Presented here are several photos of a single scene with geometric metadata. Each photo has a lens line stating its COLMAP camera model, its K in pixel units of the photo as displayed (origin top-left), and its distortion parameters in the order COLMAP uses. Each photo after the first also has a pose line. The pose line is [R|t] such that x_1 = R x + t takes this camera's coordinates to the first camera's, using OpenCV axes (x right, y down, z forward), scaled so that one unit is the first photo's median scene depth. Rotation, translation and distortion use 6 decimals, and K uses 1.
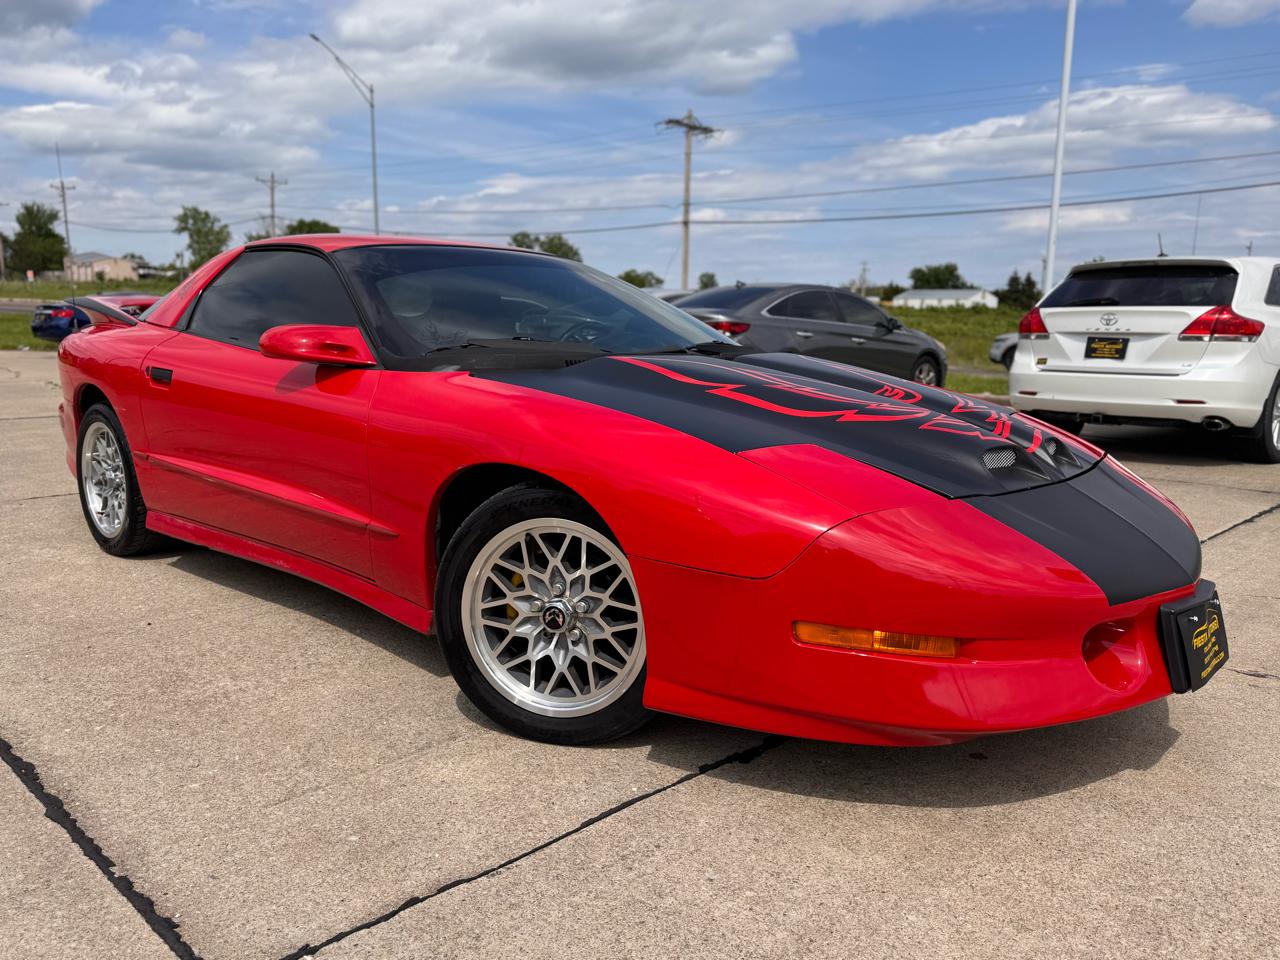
lens RADIAL K [[980.1, 0, 640.0], [0, 980.1, 480.0], [0, 0, 1]] dist [0.018540, -0.012235]
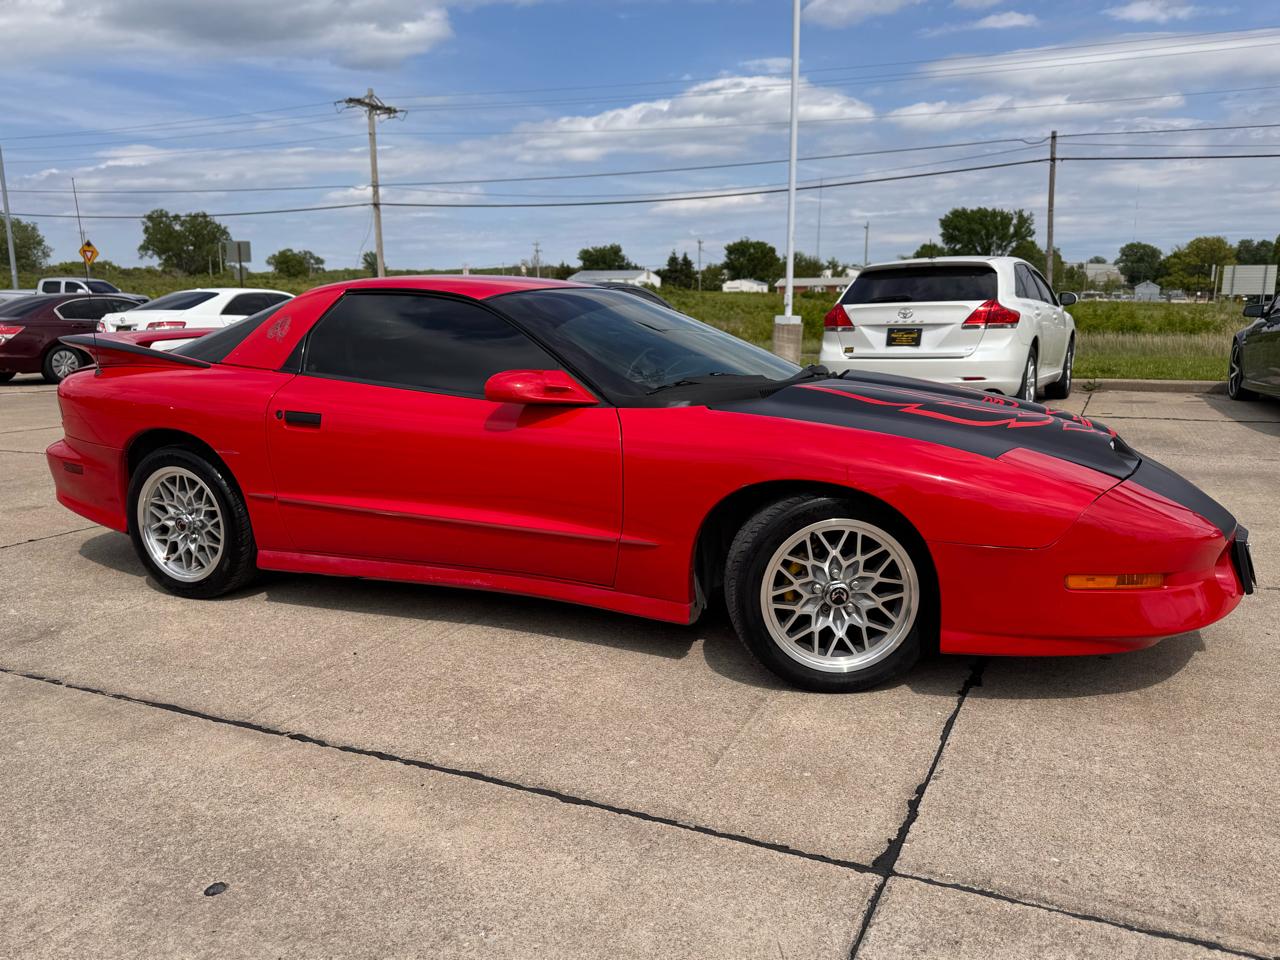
lens RADIAL K [[975.3, 0, 623.9], [0, 975.3, 493.8], [0, 0, 1]] dist [0.161414, -0.420722]
pose [[0.950589, -0.085469, 0.298455, -0.226351], [0.076206, 0.996183, 0.042562, -0.021708], [-0.300953, -0.017715, 0.953474, -0.045488]]
